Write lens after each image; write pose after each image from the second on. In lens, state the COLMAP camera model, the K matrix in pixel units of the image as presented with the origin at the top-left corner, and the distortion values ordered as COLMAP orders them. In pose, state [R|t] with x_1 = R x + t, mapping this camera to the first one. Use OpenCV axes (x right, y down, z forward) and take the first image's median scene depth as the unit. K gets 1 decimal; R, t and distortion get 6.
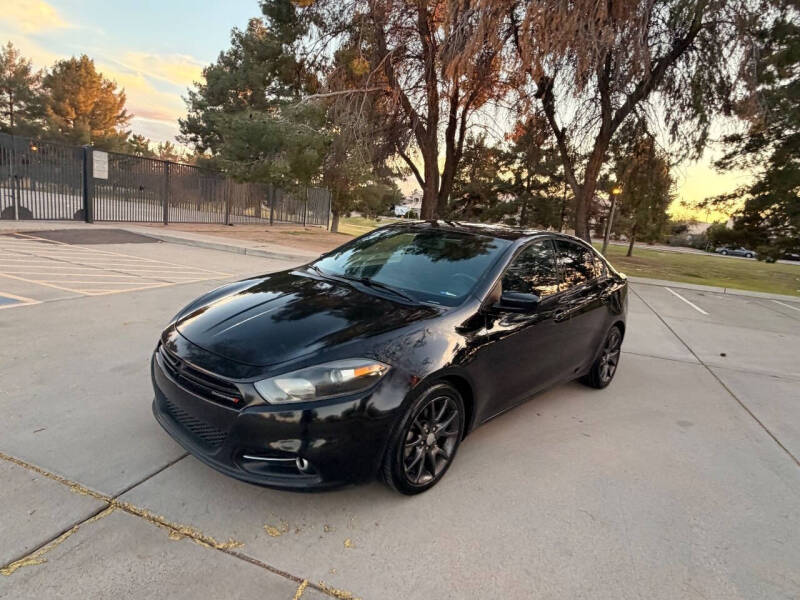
lens RADIAL K [[473.8, 0, 390.8], [0, 473.8, 301.1], [0, 0, 1]] dist [-0.001132, 0.000517]
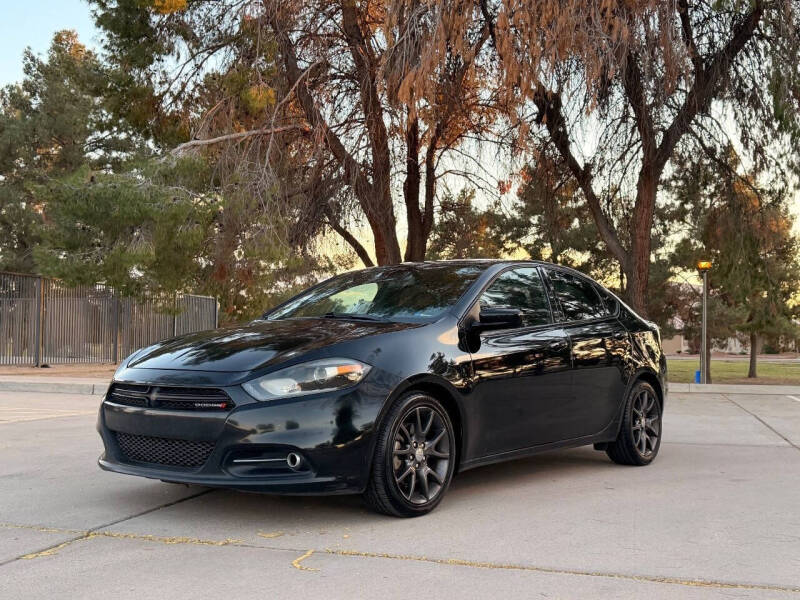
lens RADIAL K [[925.7, 0, 386.9], [0, 925.7, 313.0], [0, 0, 1]] dist [0.203550, -0.464345]
pose [[0.993337, -0.081891, 0.081087, -0.020613], [0.098035, 0.970334, -0.221001, 0.081432], [-0.060584, 0.227478, 0.971897, -0.164836]]
